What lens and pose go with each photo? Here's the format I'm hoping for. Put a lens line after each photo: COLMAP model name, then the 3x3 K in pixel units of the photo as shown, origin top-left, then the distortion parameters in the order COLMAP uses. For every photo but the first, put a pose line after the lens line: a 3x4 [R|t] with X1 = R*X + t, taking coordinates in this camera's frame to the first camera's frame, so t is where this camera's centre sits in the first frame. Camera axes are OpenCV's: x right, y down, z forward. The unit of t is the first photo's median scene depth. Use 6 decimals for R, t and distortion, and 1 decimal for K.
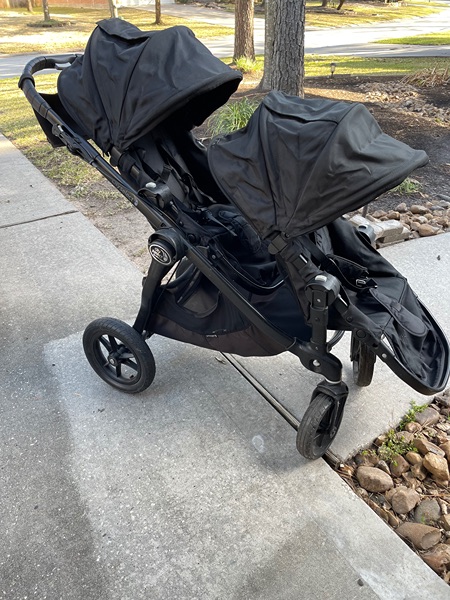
lens RADIAL K [[455.2, 0, 222.3], [0, 455.2, 298.4], [0, 0, 1]] dist [0.071727, -0.099983]
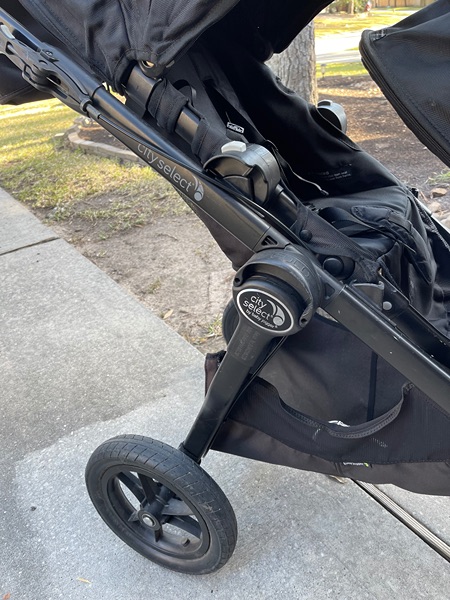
lens RADIAL K [[461.2, 0, 225.0], [0, 461.2, 300.0], [0, 0, 1]] dist [0.078830, -0.120231]
pose [[0.996463, -0.078418, 0.030186, -0.150806], [0.079534, 0.996118, -0.037720, -0.076129], [-0.027111, 0.039988, 0.998832, 0.472273]]
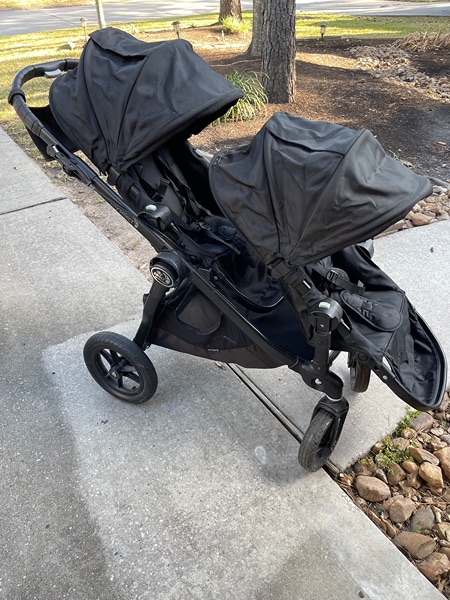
lens RADIAL K [[454.8, 0, 225.0], [0, 454.8, 300.0], [0, 0, 1]] dist [0.074330, -0.104354]
pose [[0.999371, -0.015549, 0.031863, -0.025995], [0.012937, 0.996664, 0.080580, -0.102036], [-0.033010, -0.080117, 0.996239, 0.002465]]
